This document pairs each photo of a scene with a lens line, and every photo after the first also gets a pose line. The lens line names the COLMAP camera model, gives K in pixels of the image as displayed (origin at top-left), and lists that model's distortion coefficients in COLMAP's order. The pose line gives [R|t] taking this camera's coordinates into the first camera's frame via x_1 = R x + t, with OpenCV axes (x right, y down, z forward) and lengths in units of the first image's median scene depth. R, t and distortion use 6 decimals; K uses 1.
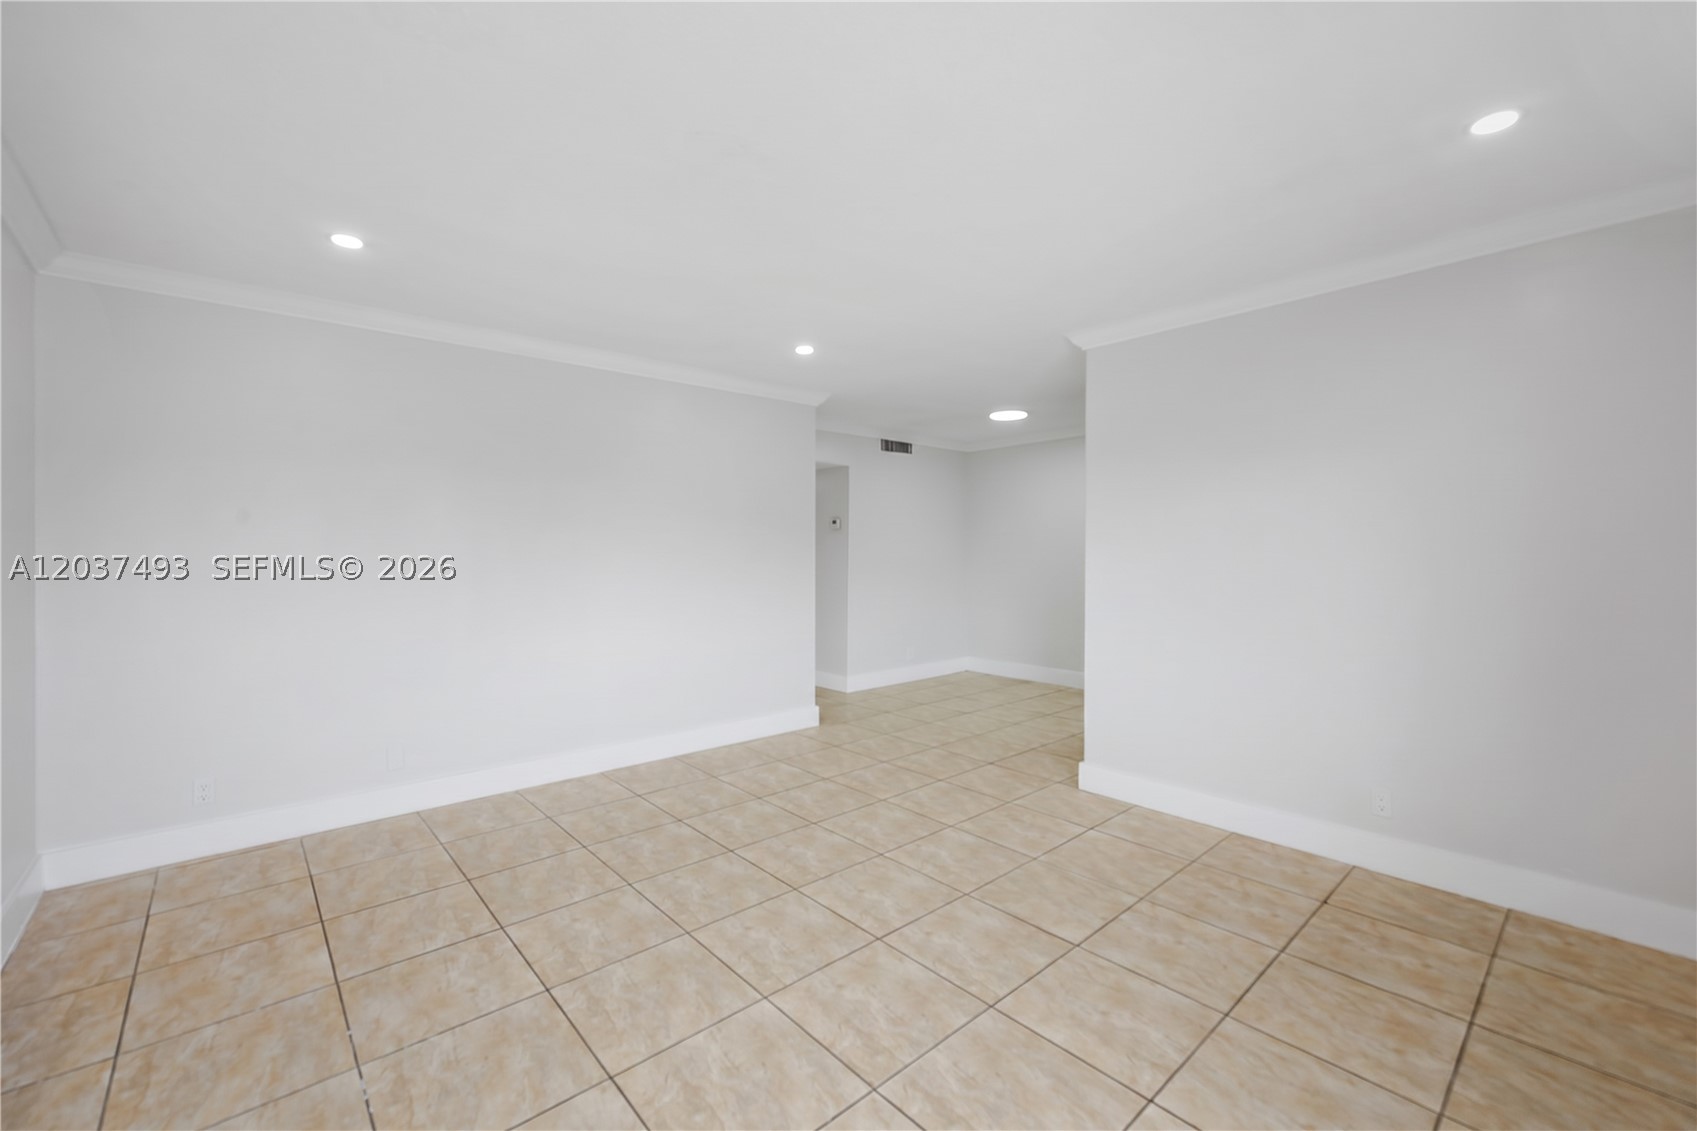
lens RADIAL K [[675.5, 0, 851.3], [0, 675.5, 555.0], [0, 0, 1]] dist [0.002774, -0.001047]
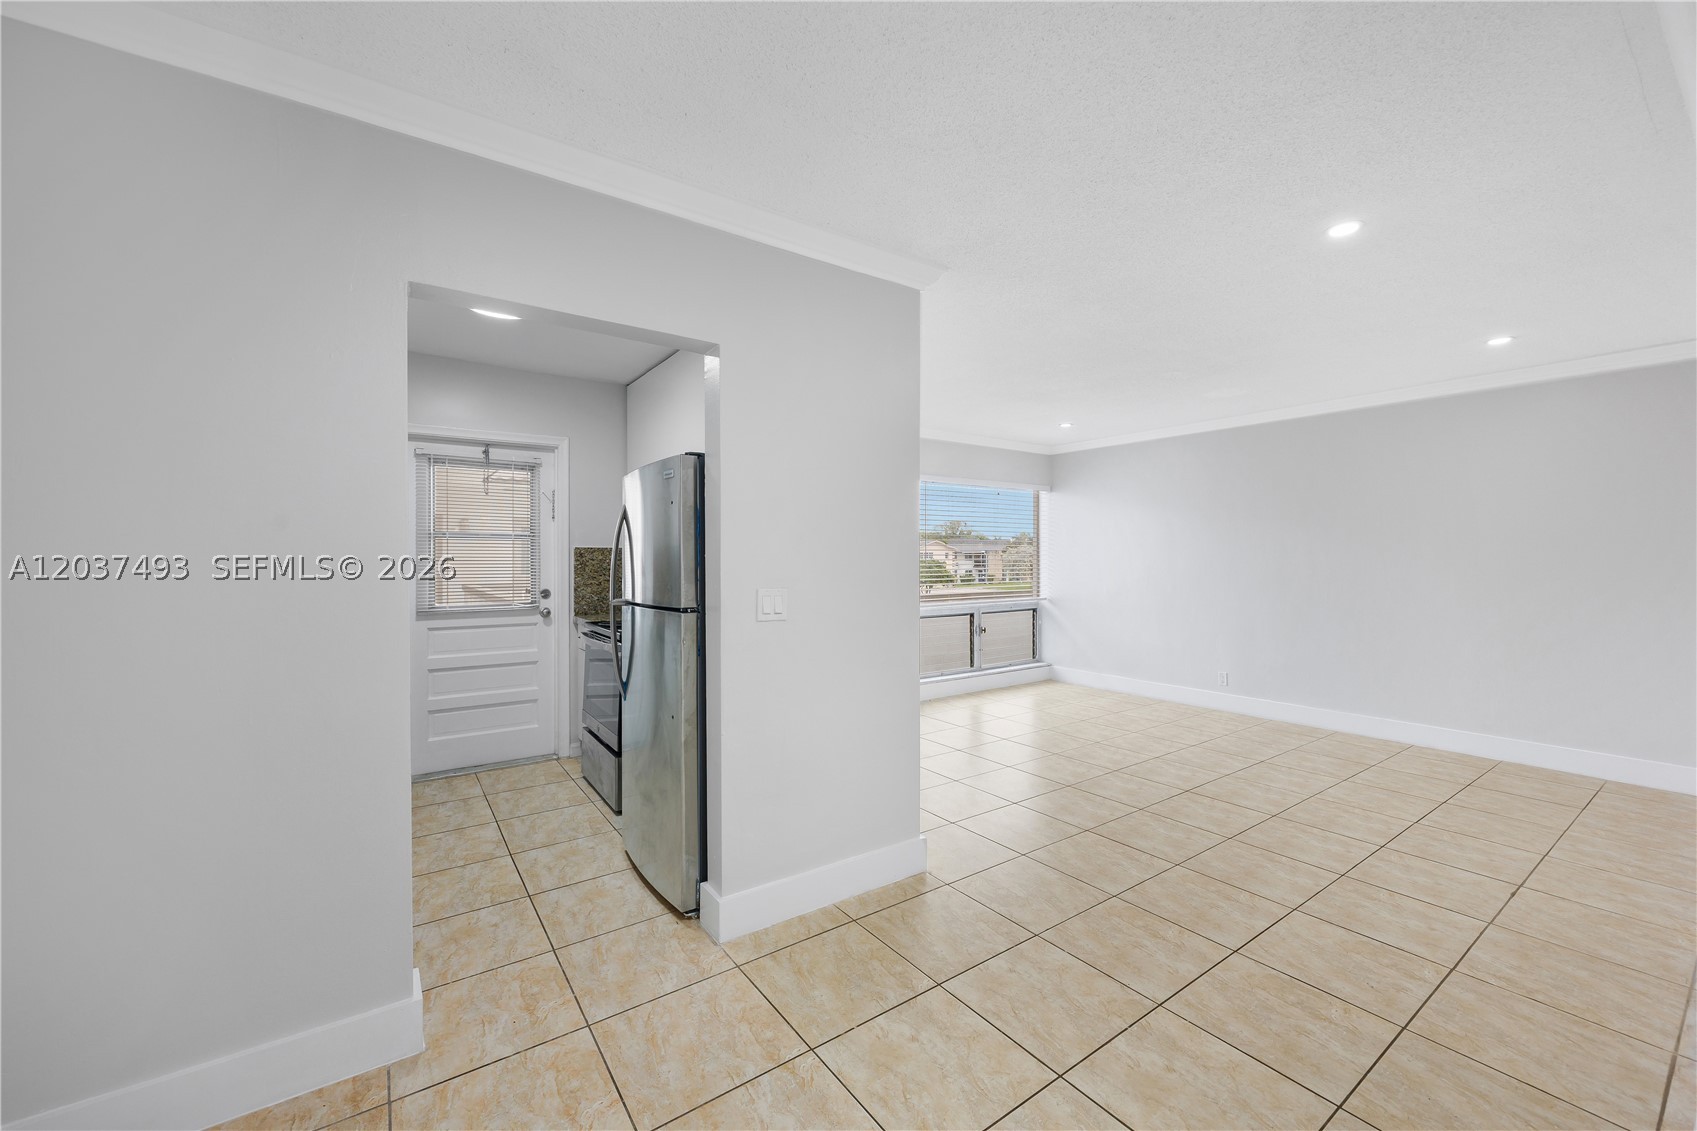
lens RADIAL K [[675.5, 0, 858.7], [0, 675.5, 561.0], [0, 0, 1]] dist [0.002774, -0.001047]
pose [[-0.993839, 0.003824, 0.110769, 0.420077], [0.004402, 0.999978, 0.004971, -0.019111], [-0.110747, 0.005428, -0.993834, 2.291481]]
